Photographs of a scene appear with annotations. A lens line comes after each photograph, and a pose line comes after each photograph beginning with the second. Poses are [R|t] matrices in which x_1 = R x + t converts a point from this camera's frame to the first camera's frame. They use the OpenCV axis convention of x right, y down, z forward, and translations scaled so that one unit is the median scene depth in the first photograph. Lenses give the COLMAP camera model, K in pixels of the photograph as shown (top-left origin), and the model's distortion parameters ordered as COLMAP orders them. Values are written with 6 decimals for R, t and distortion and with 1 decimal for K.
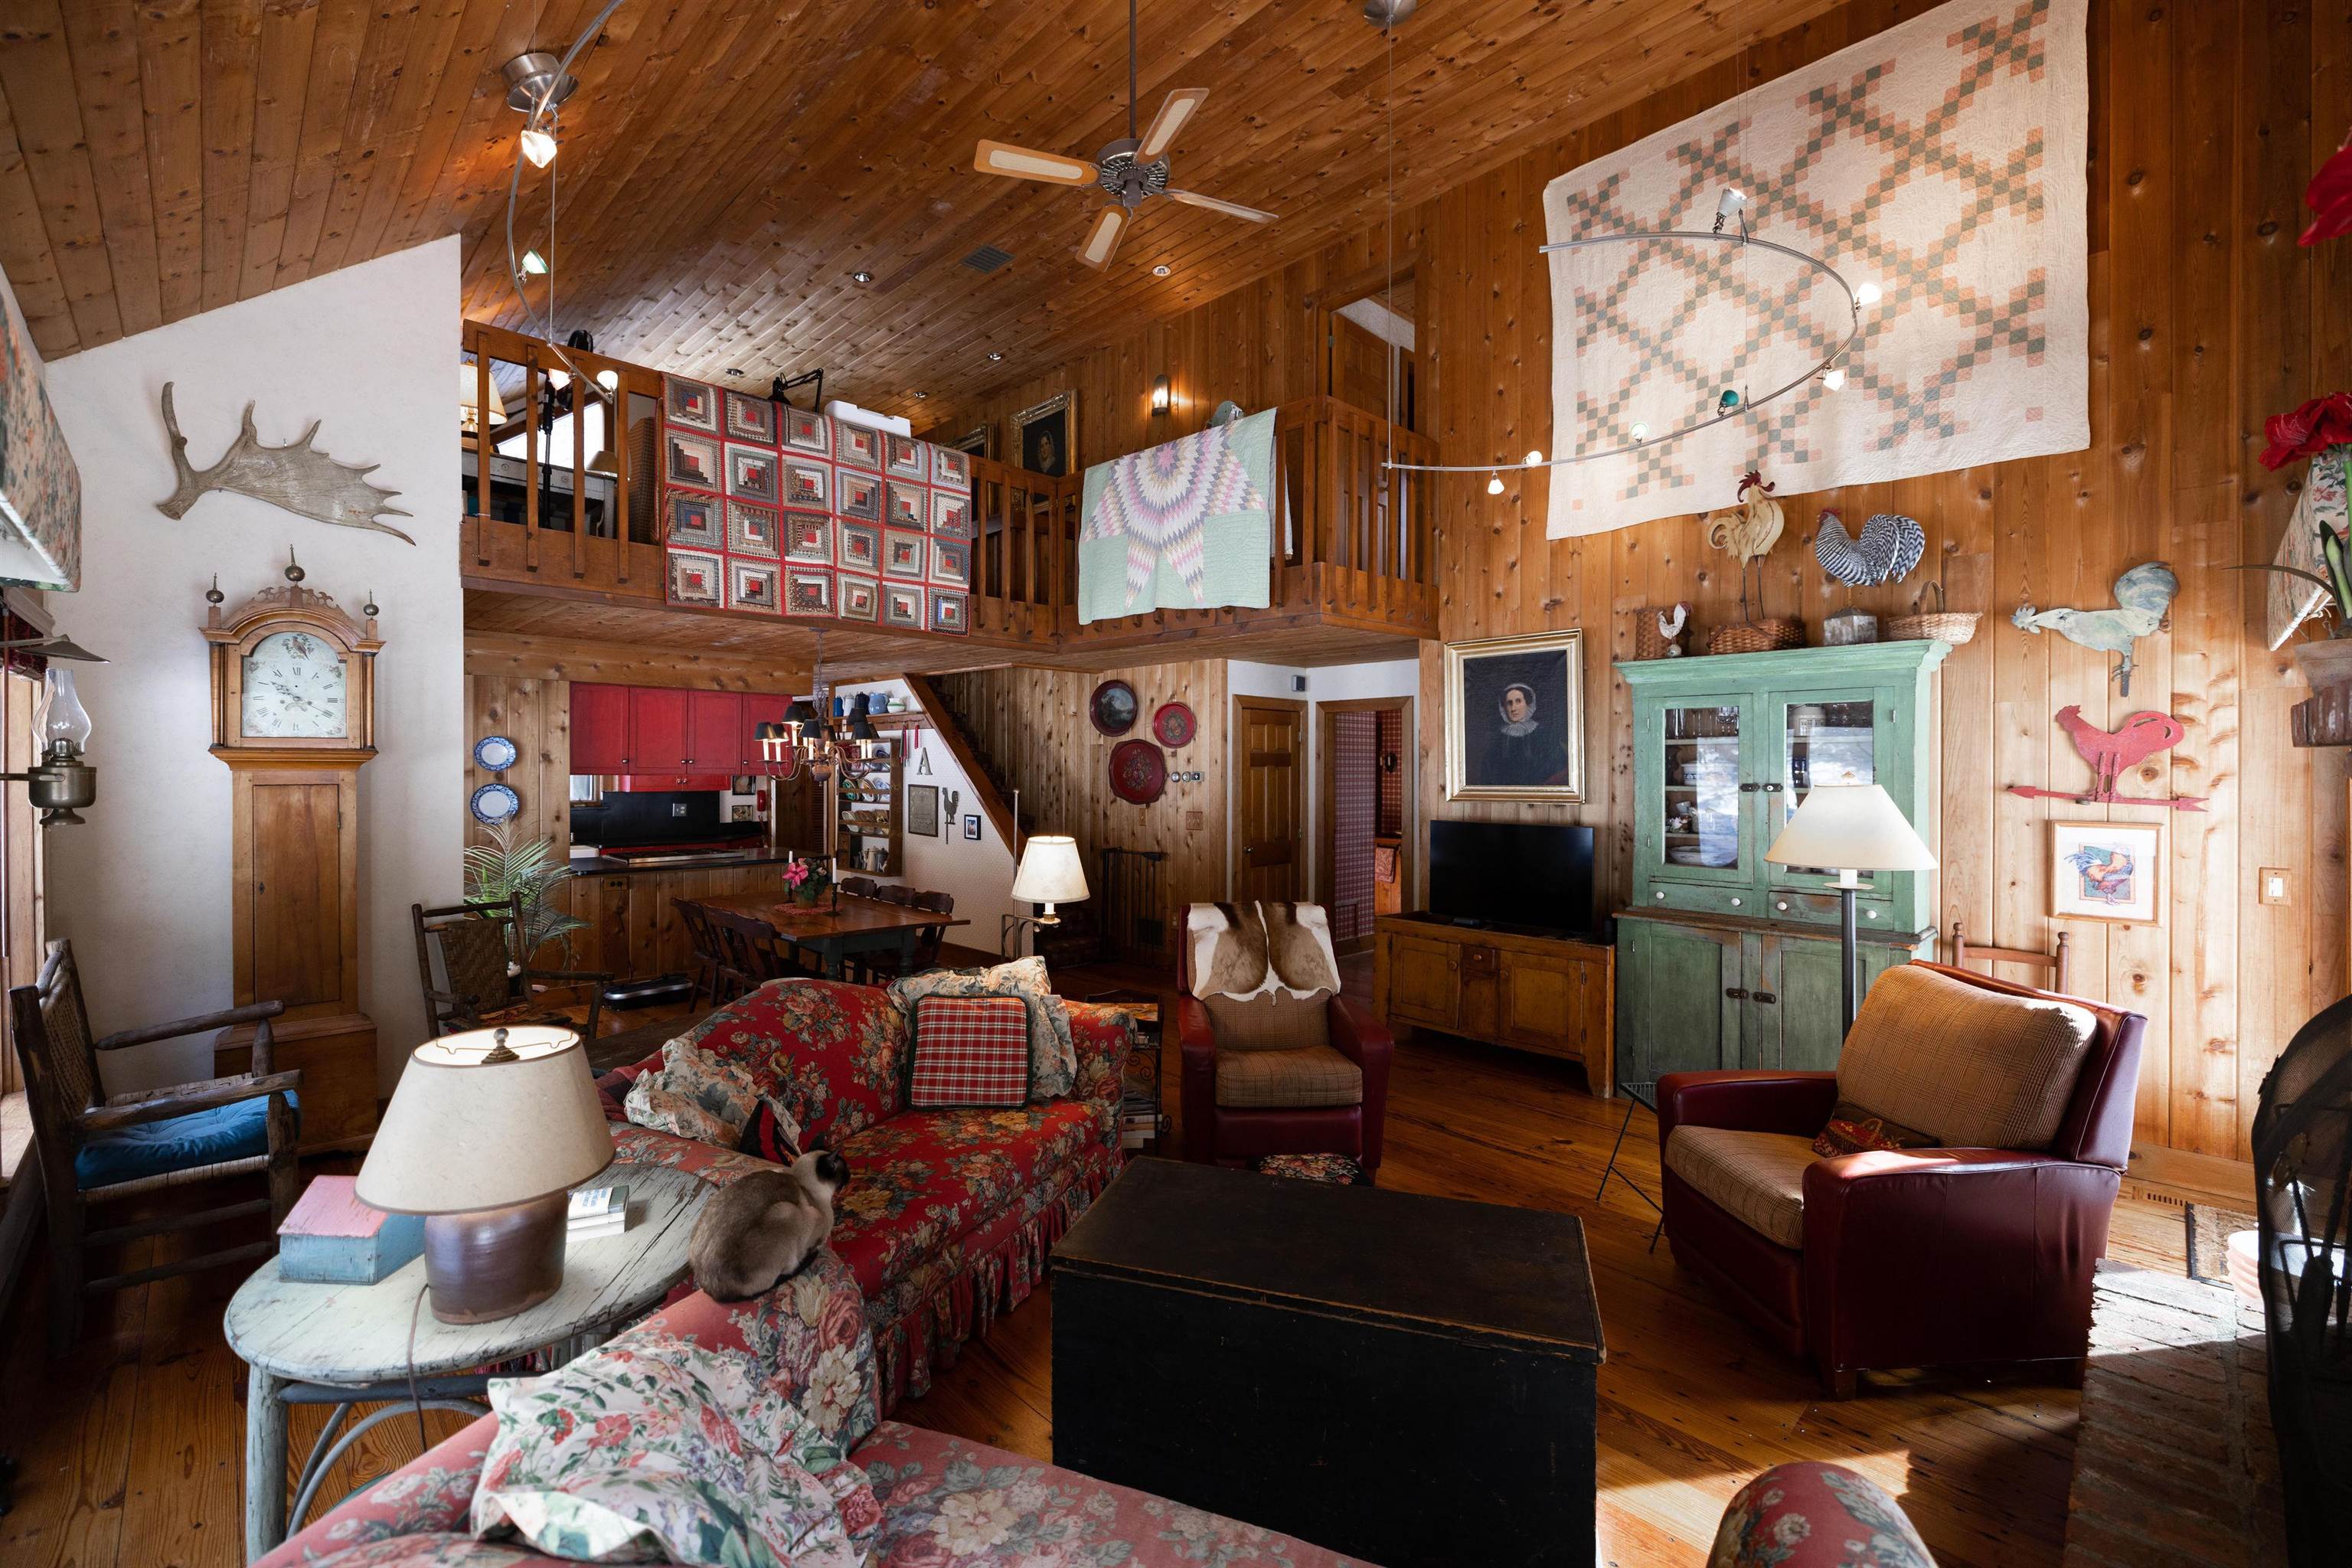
lens RADIAL K [[992.4, 0, 1149.9], [0, 992.4, 770.9], [0, 0, 1]] dist [0.000571, 0.000000]
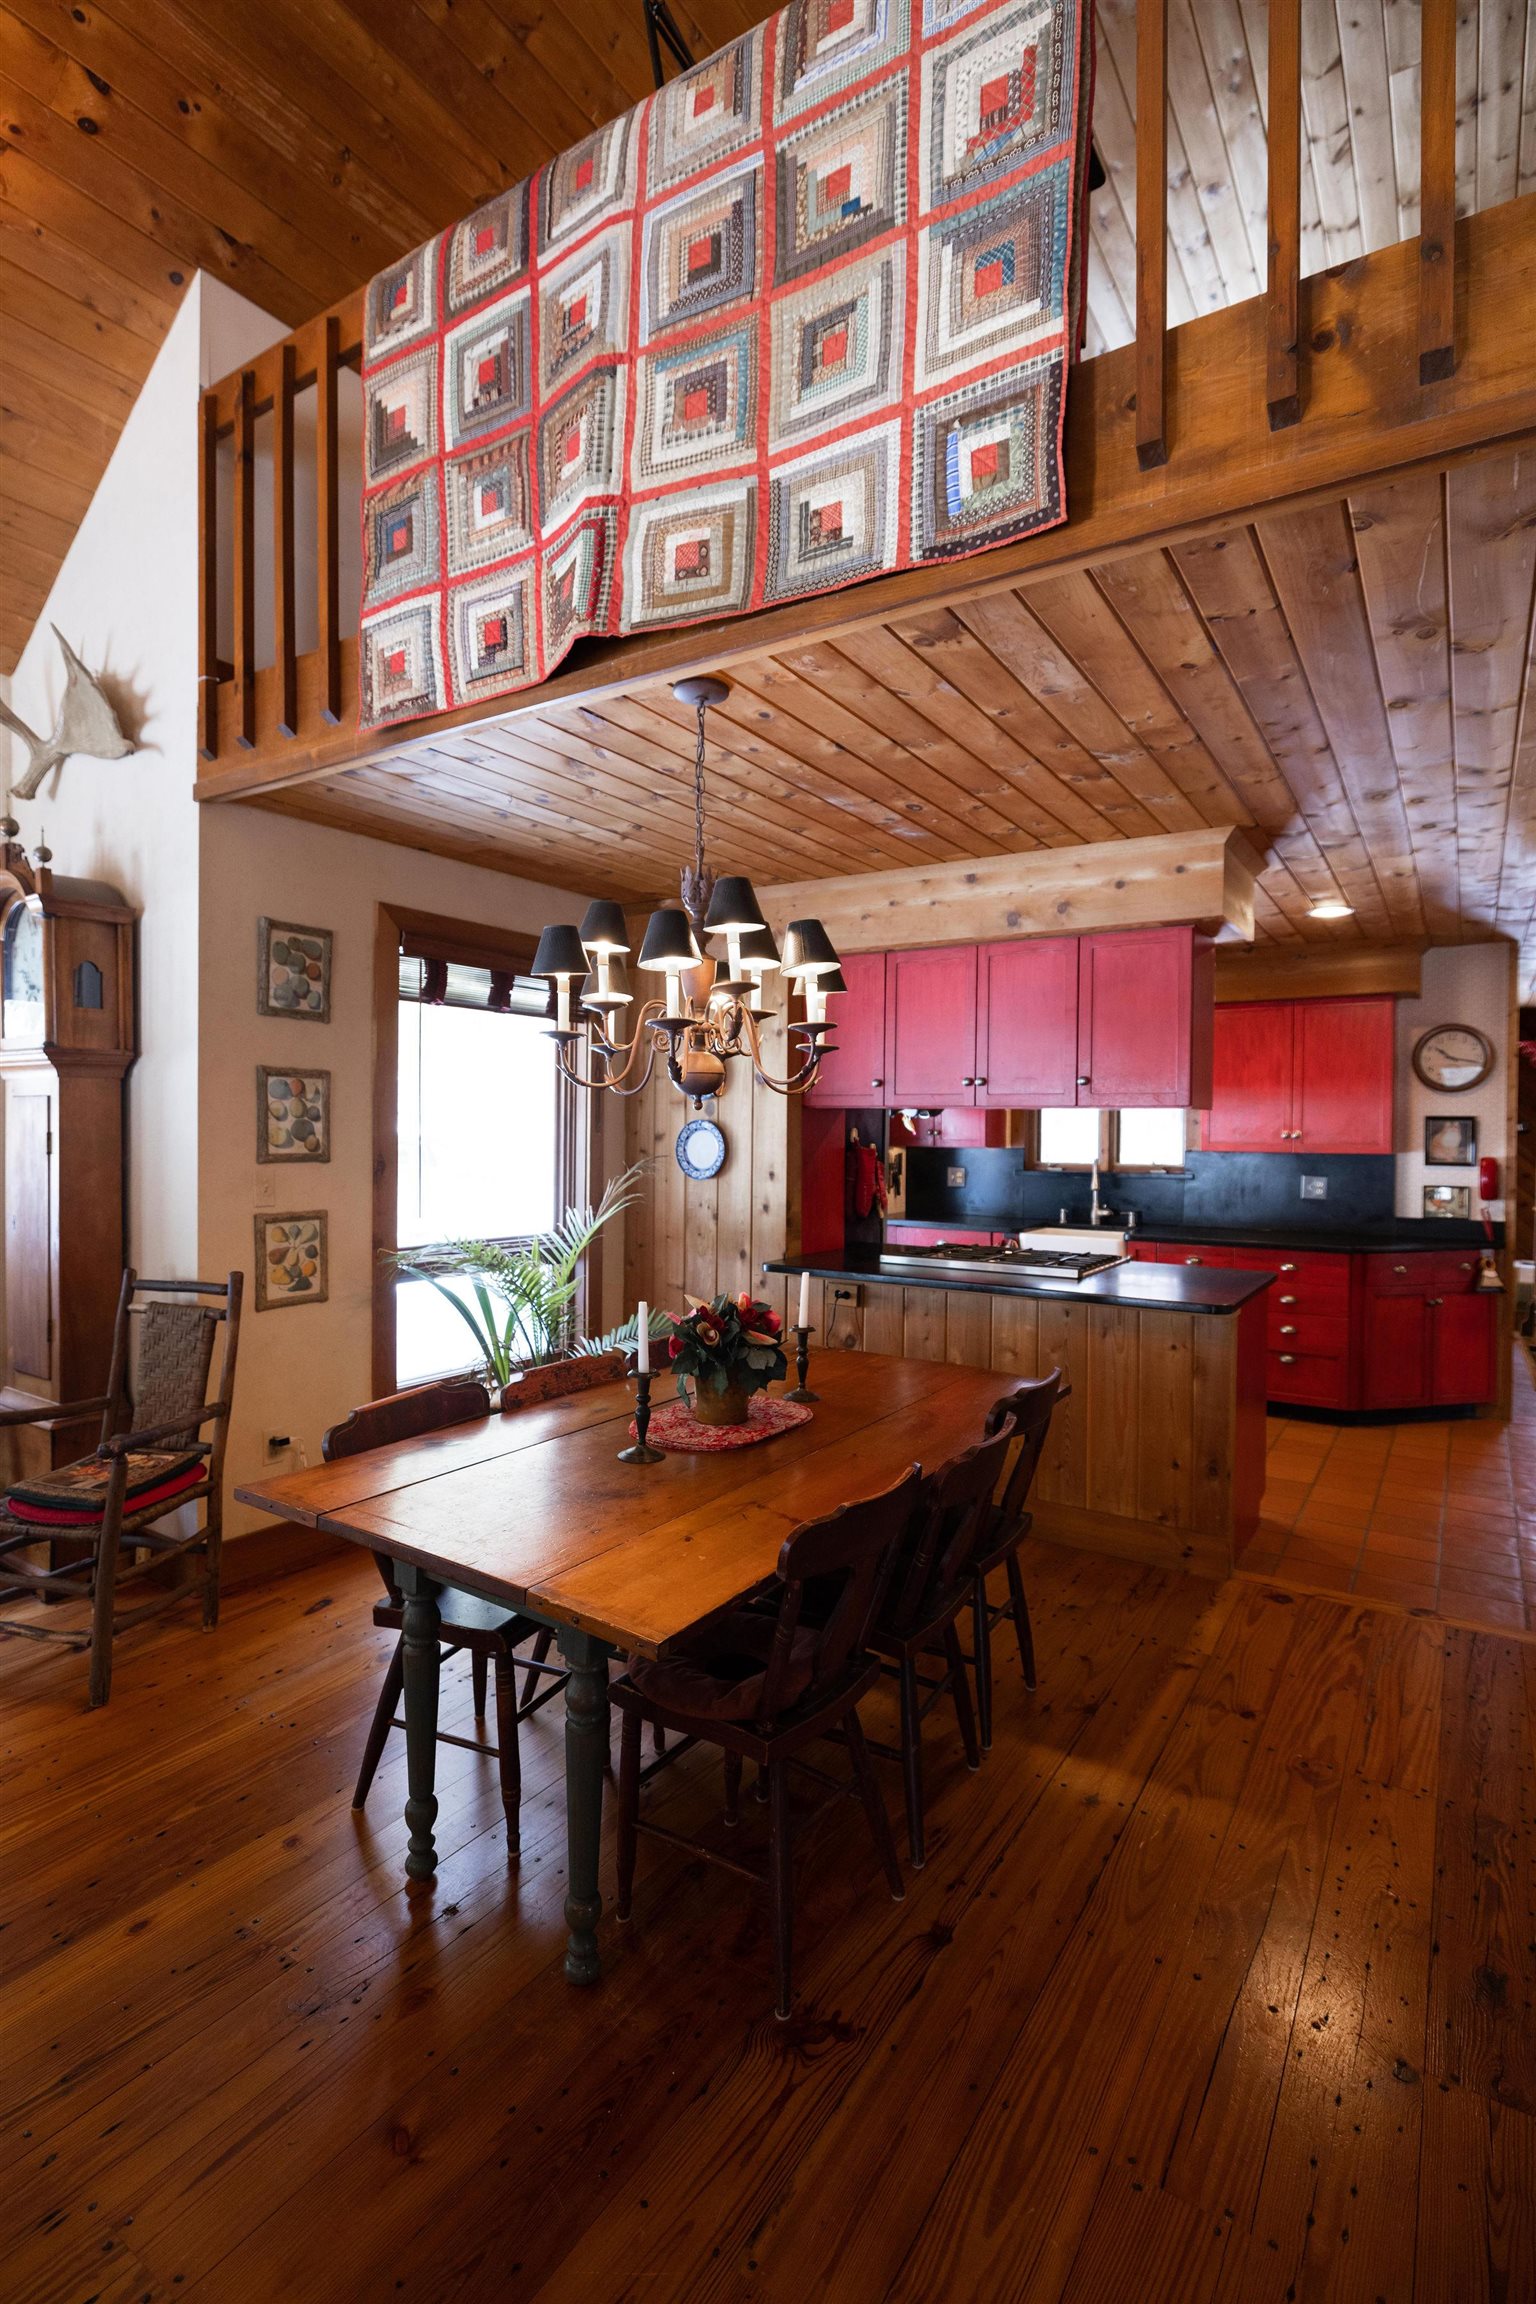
lens RADIAL K [[1073.6, 0, 768.0], [0, 1073.6, 1152.0], [0, 0, 1]] dist [-0.003788, -0.000190]
pose [[0.232087, 0.014439, -0.972588, 0.071100], [-0.015324, 0.999820, 0.011187, 0.026283], [0.972574, 0.012308, 0.232267, 0.876494]]
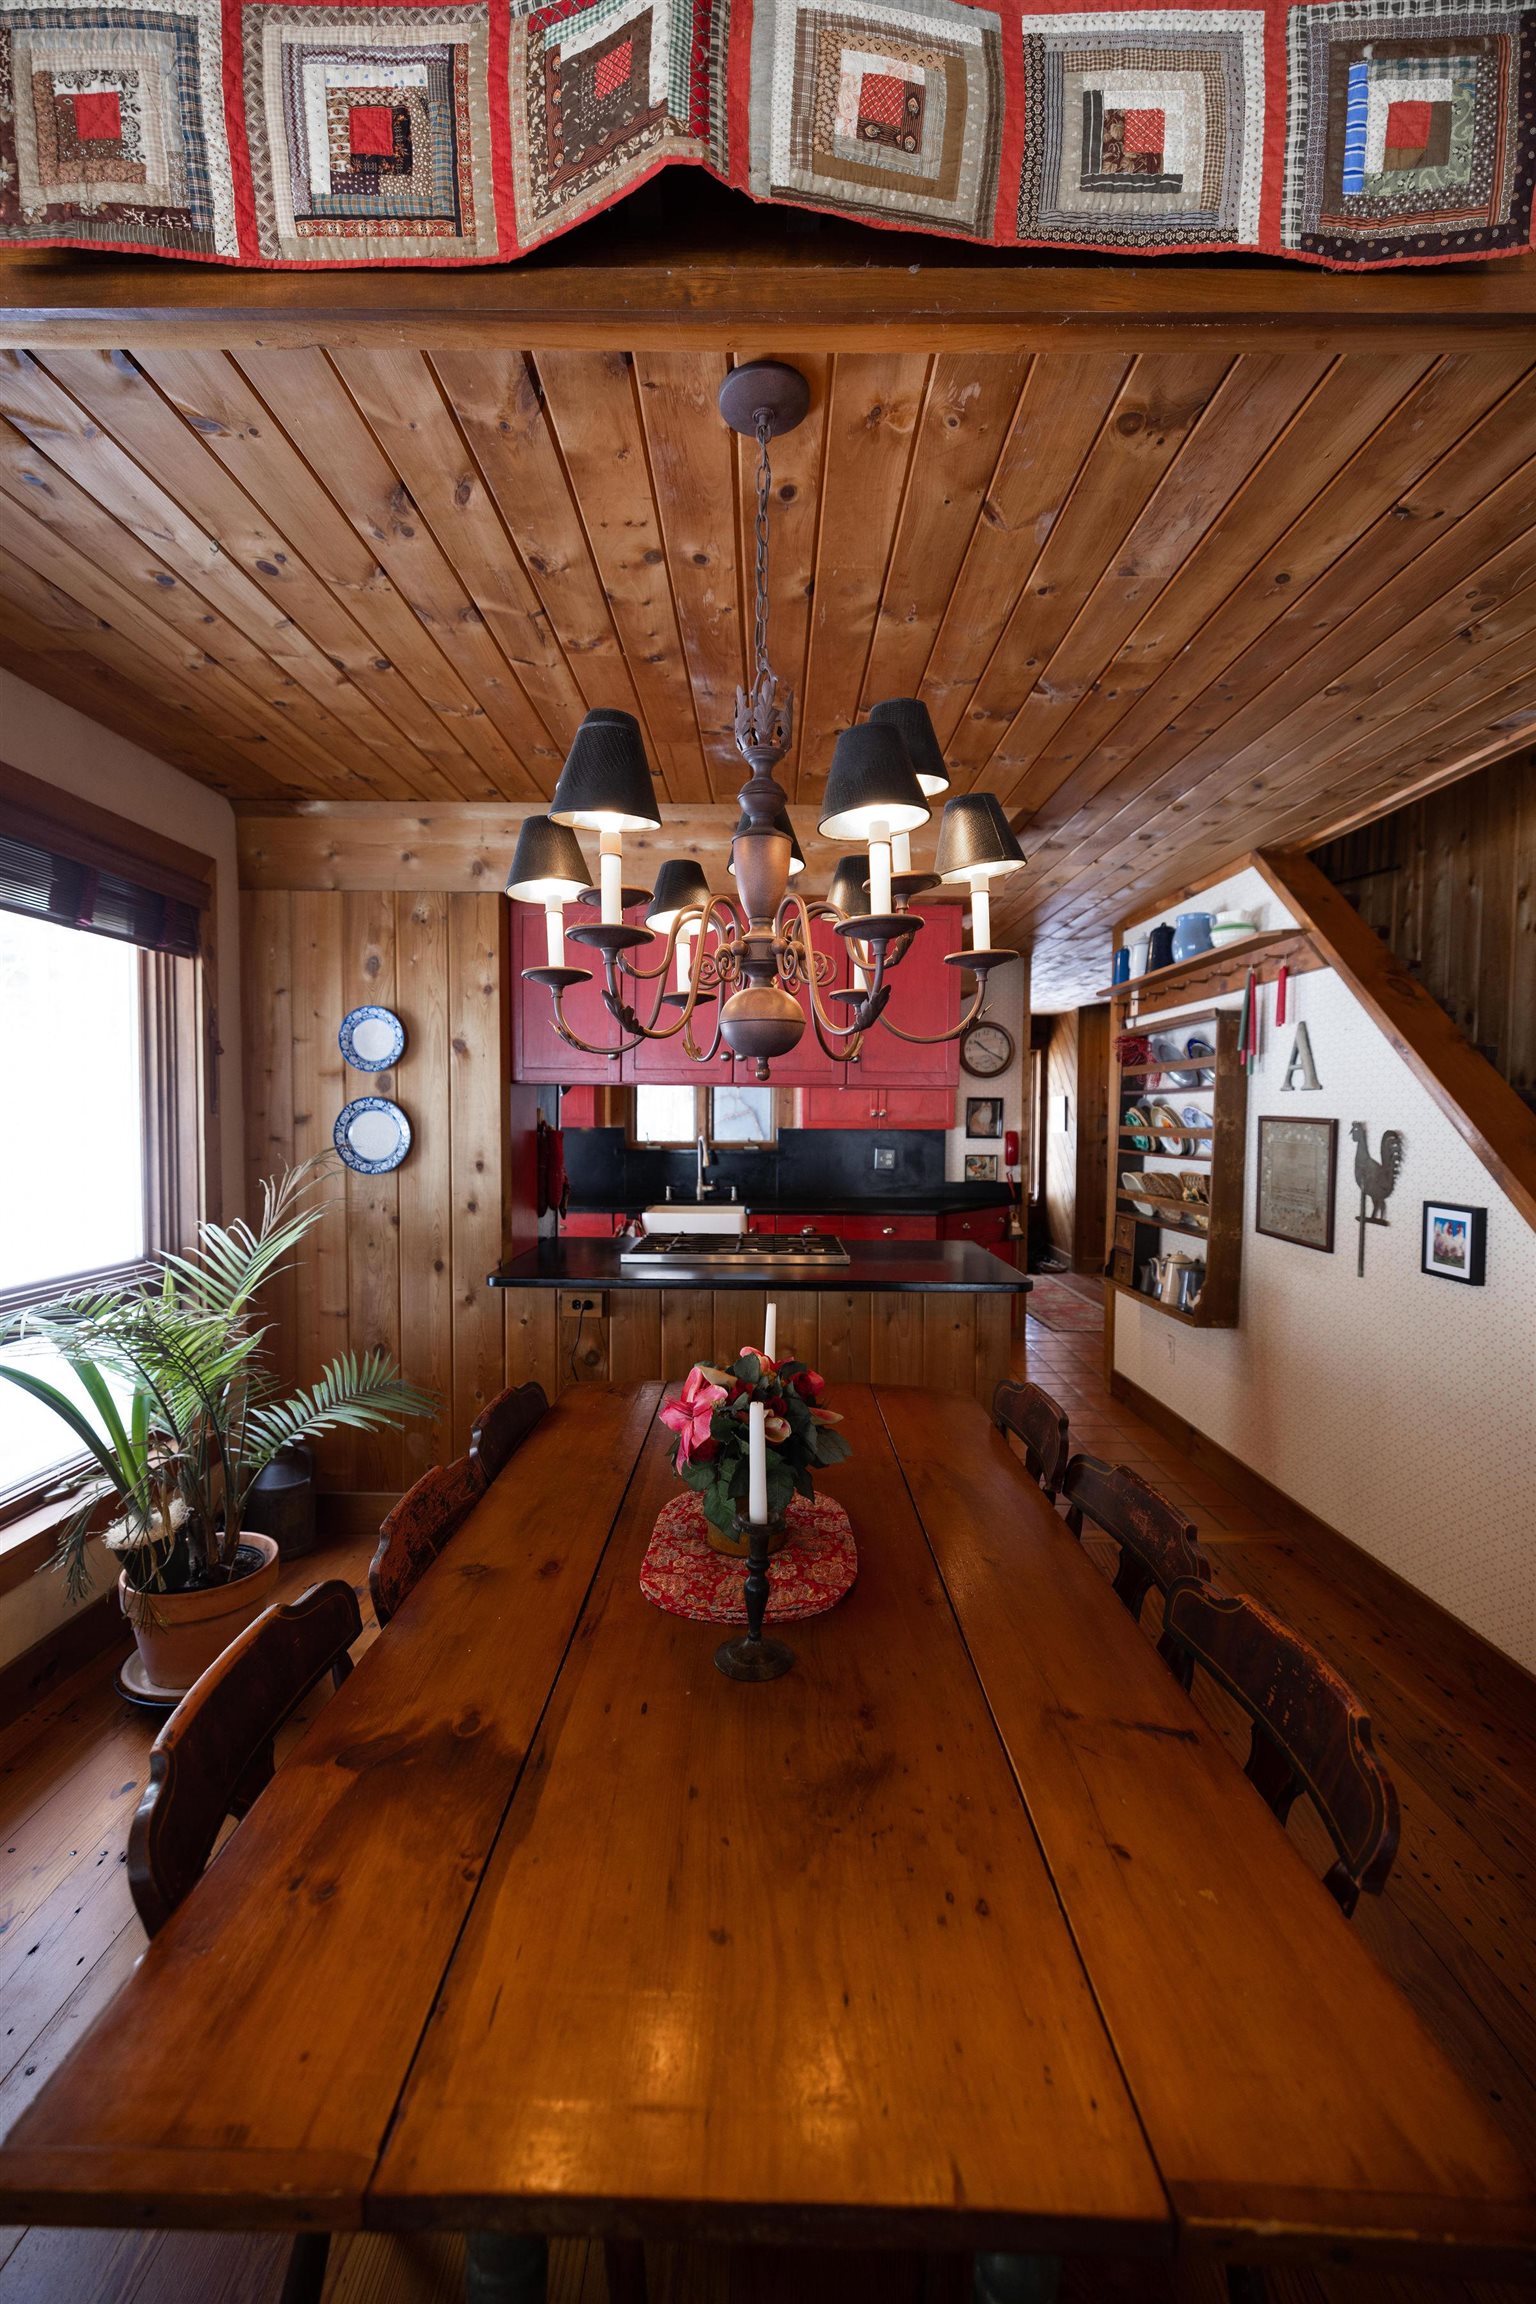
lens RADIAL K [[943.3, 0, 759.4], [0, 943.3, 1161.3], [0, 0, 1]] dist [-0.001398, -0.000023]
pose [[0.717266, 0.032876, -0.696023, -0.161729], [-0.007580, 0.999195, 0.039385, 0.026143], [0.696758, -0.022973, 0.716938, 0.785834]]
